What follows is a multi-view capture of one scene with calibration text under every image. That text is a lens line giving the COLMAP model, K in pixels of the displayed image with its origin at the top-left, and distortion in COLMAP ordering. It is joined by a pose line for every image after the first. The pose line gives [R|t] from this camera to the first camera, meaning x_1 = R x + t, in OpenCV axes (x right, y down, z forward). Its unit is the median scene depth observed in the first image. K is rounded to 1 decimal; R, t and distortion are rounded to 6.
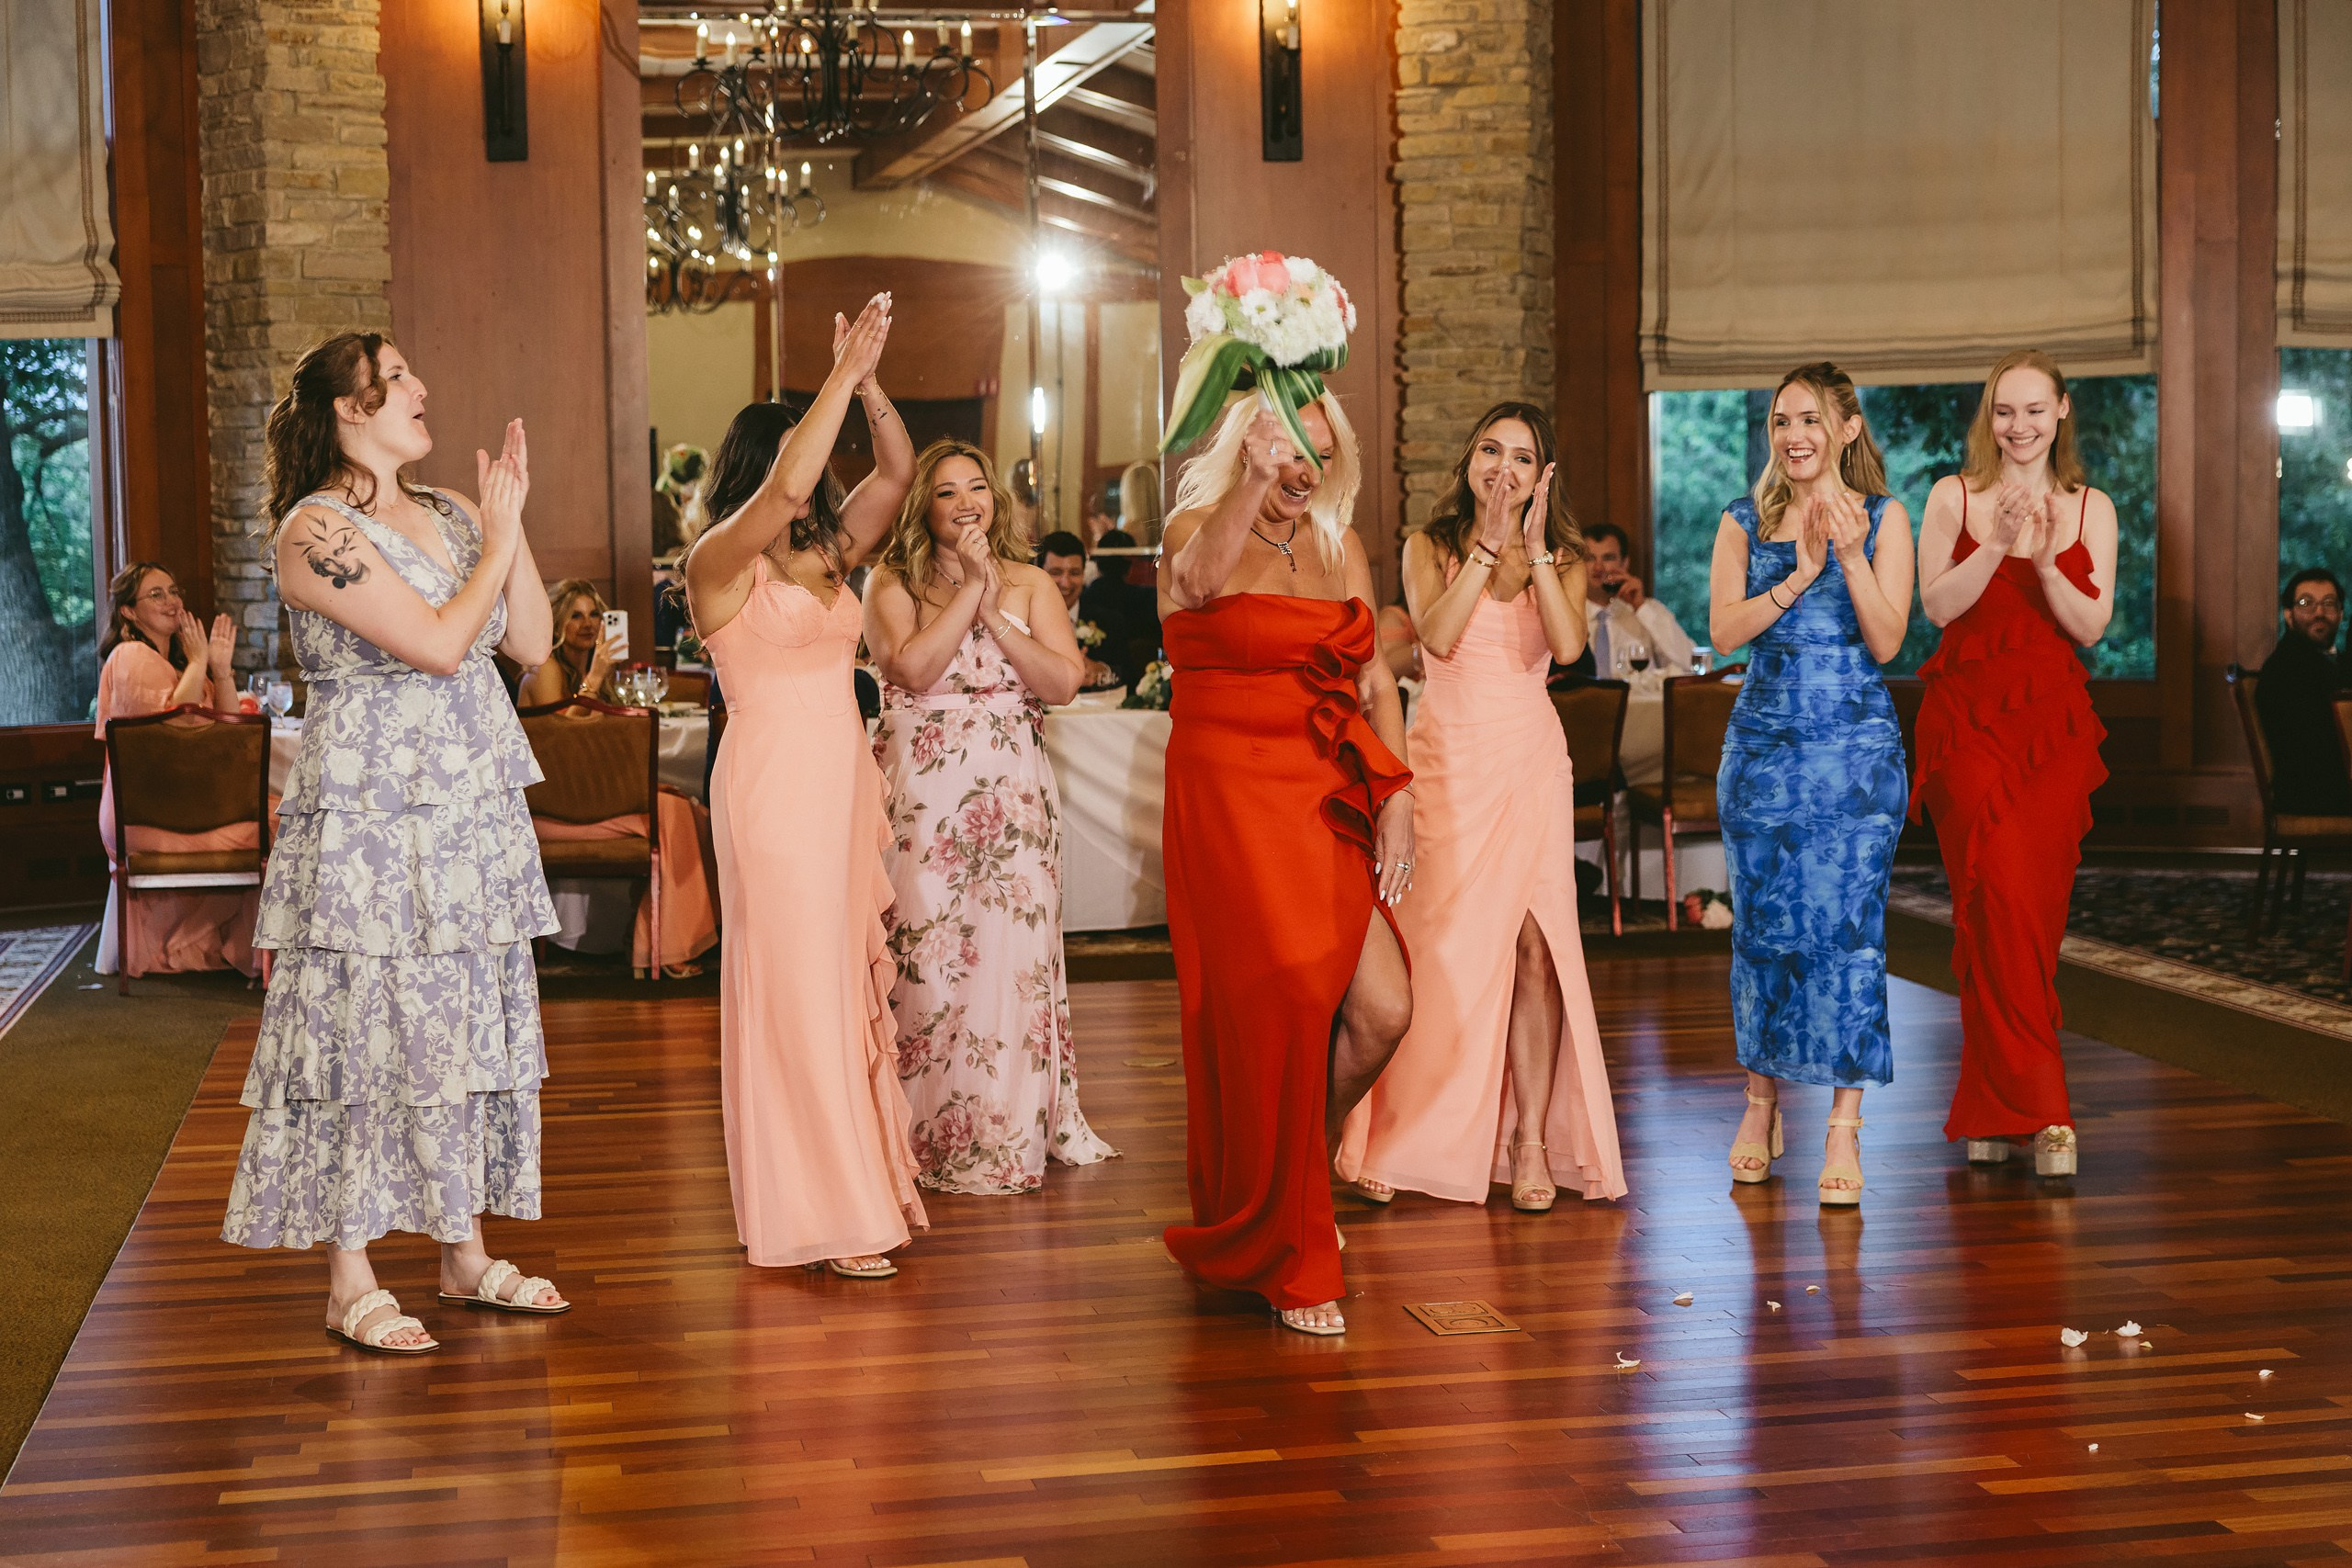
lens RADIAL K [[3658.9, 0, 1223.4], [0, 3658.9, 772.4], [0, 0, 1]] dist [-0.036876, 0.000000]
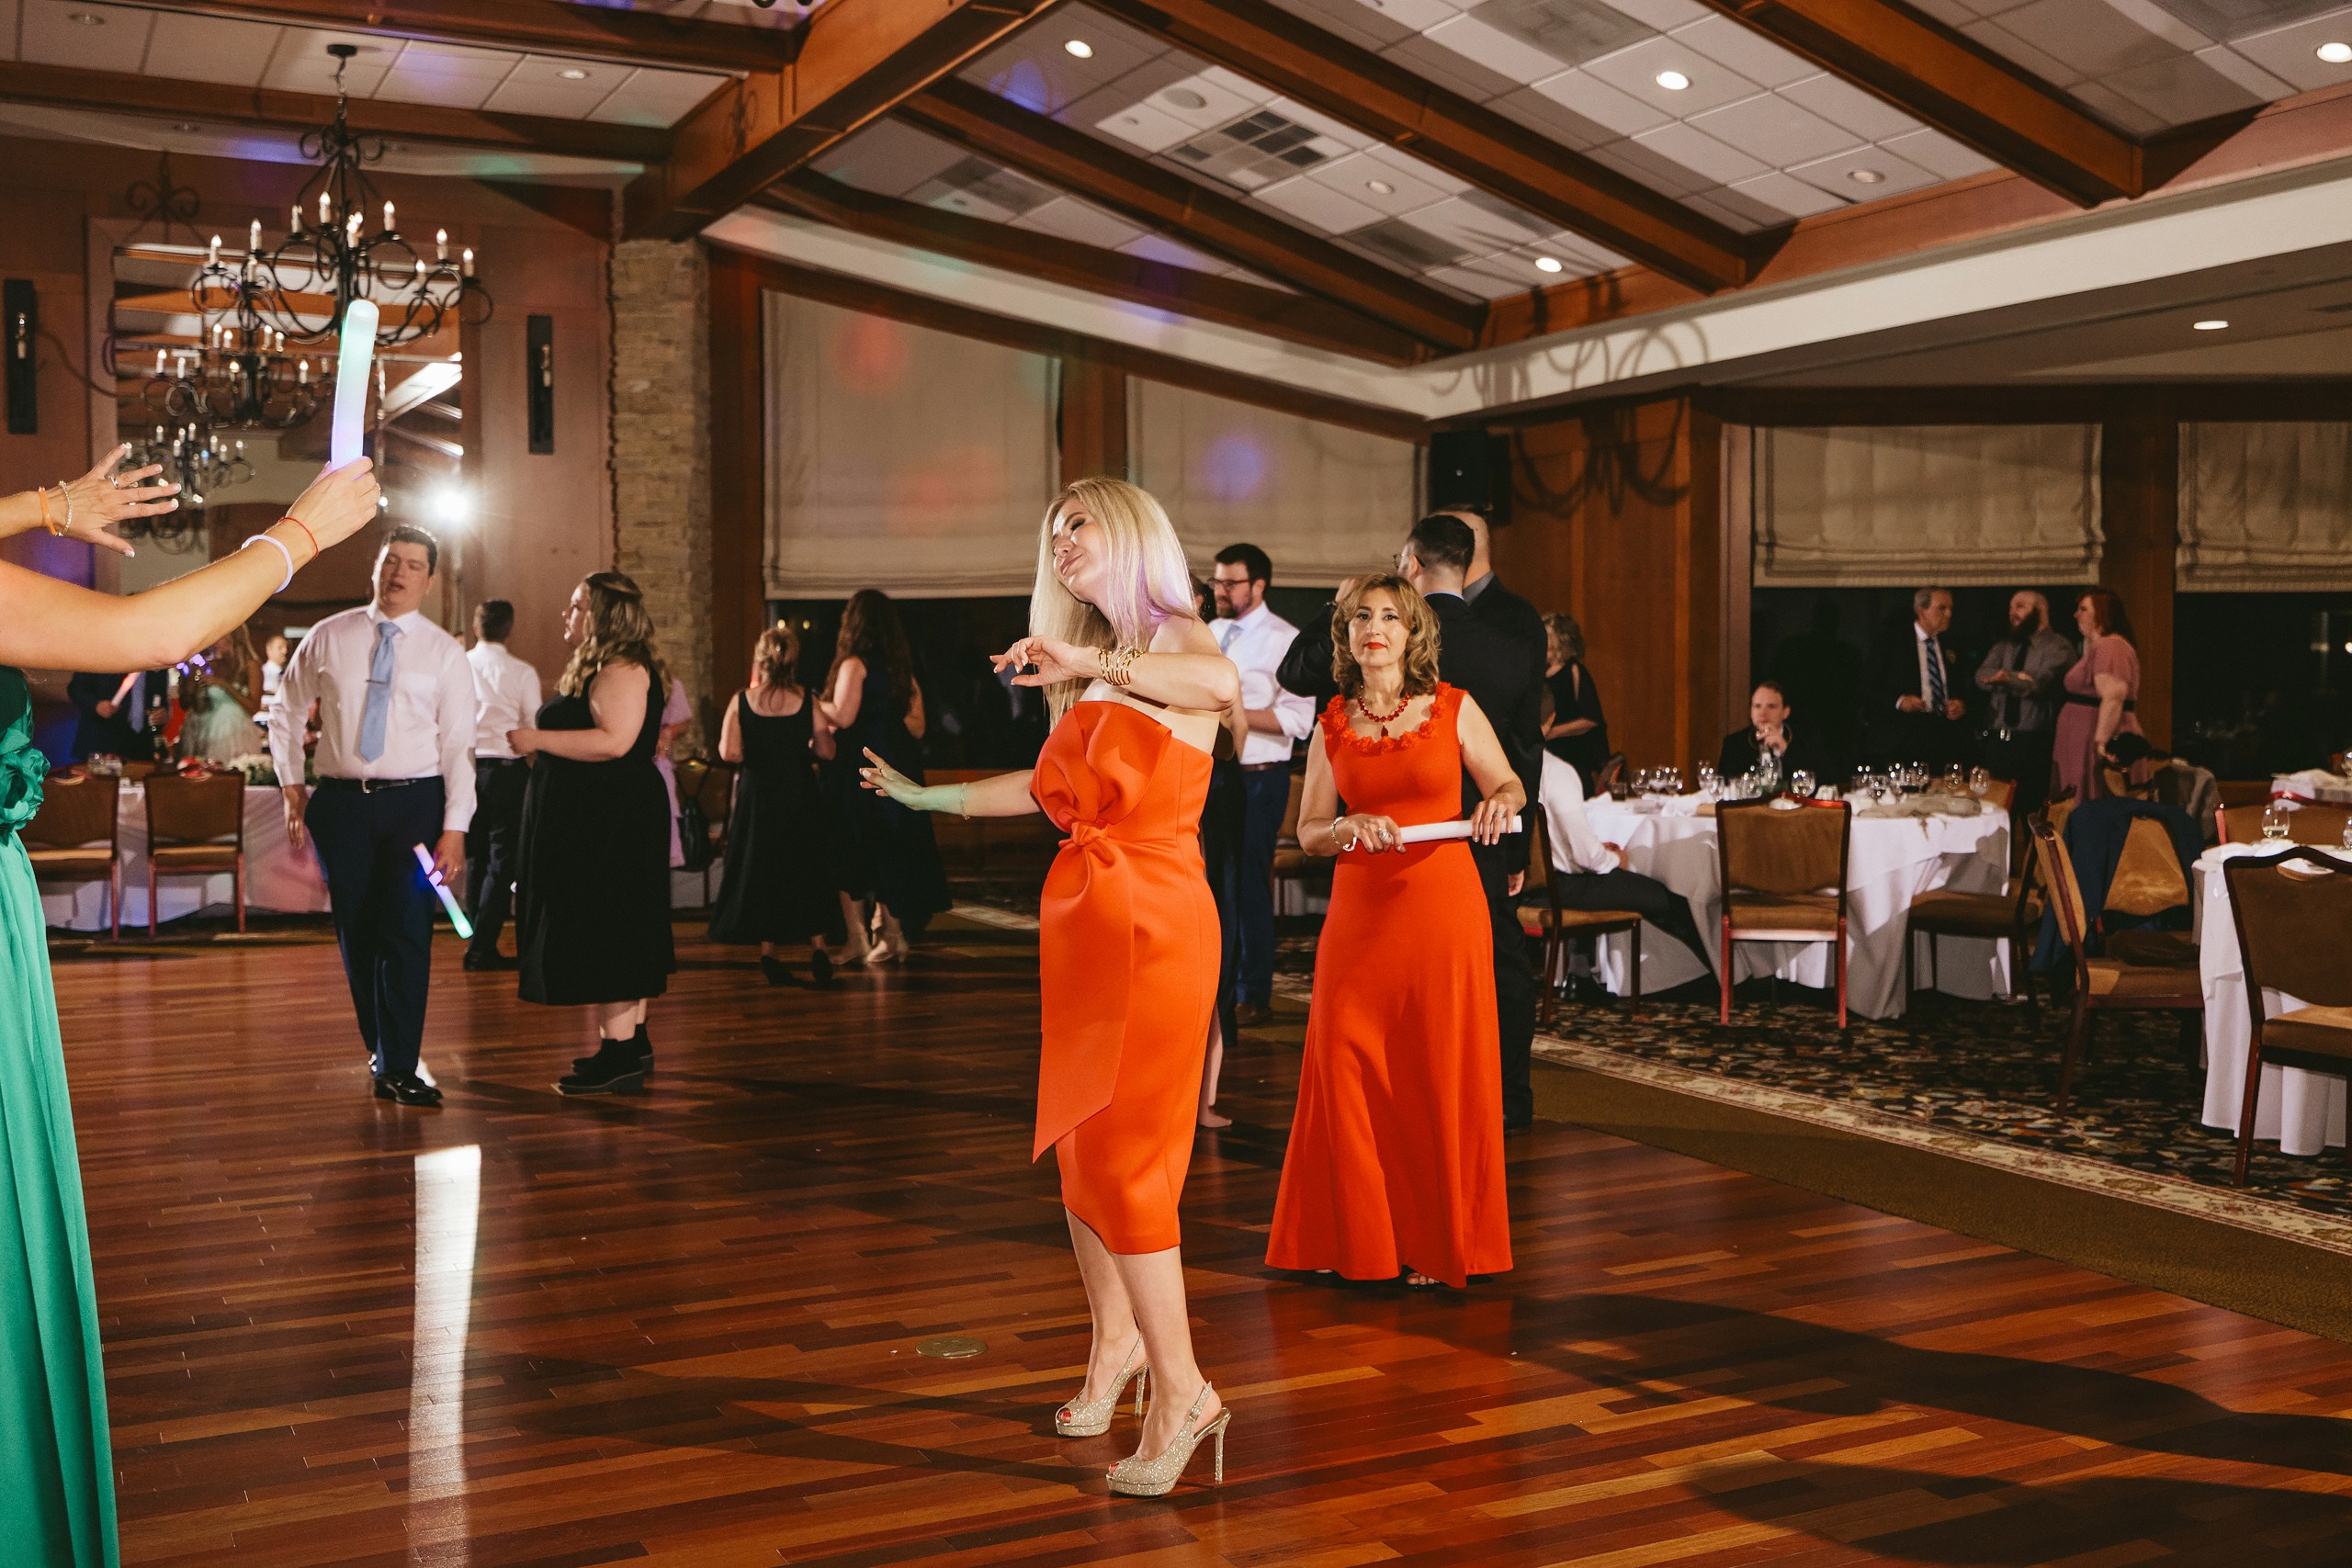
lens RADIAL K [[2378.2, 0, 1144.4], [0, 2378.2, 769.3], [0, 0, 1]] dist [0.045842, 0.000000]
pose [[0.971479, 0.003428, 0.237101, 0.025821], [0.005550, 0.999293, -0.037187, 0.016625], [-0.237061, 0.037443, 0.970773, -0.105238]]
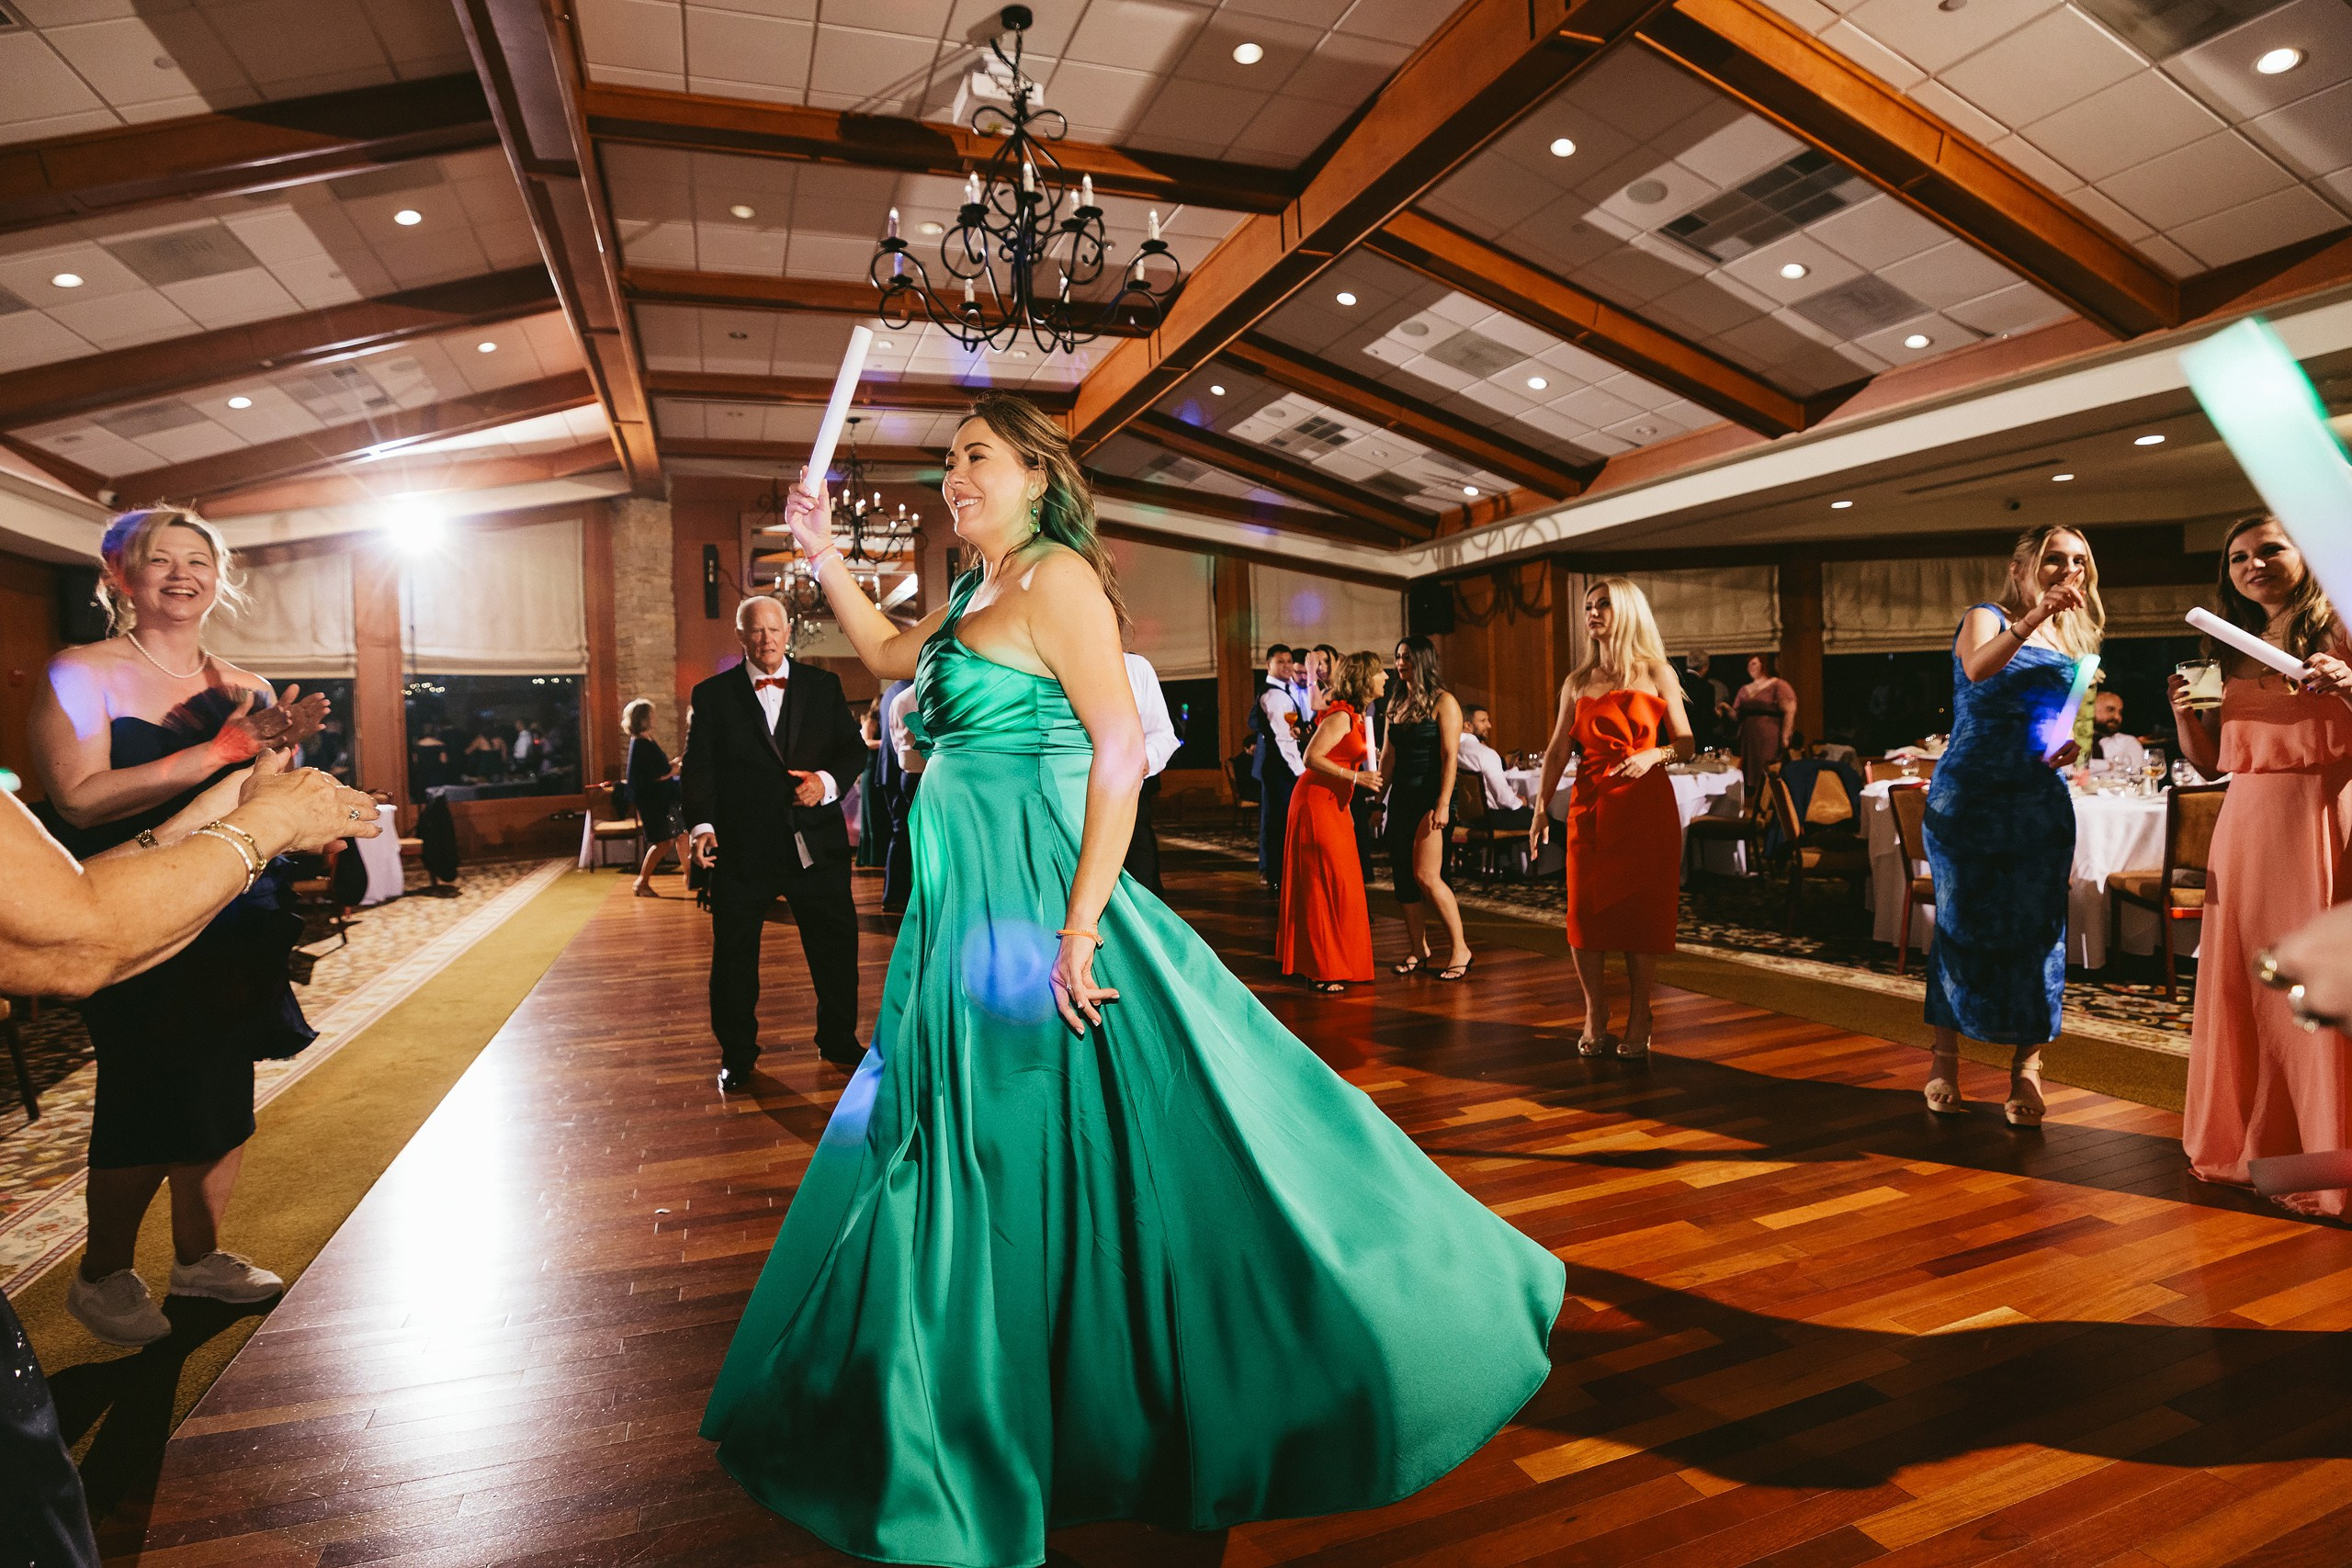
lens RADIAL K [[1185.4, 0, 1112.0], [0, 1185.4, 764.6], [0, 0, 1]] dist [-0.031142, 0.009889]
pose [[0.993559, -0.020300, 0.111486, 0.035041], [0.025996, 0.998417, -0.049872, 0.022786], [-0.110297, 0.052449, 0.992514, -0.070615]]
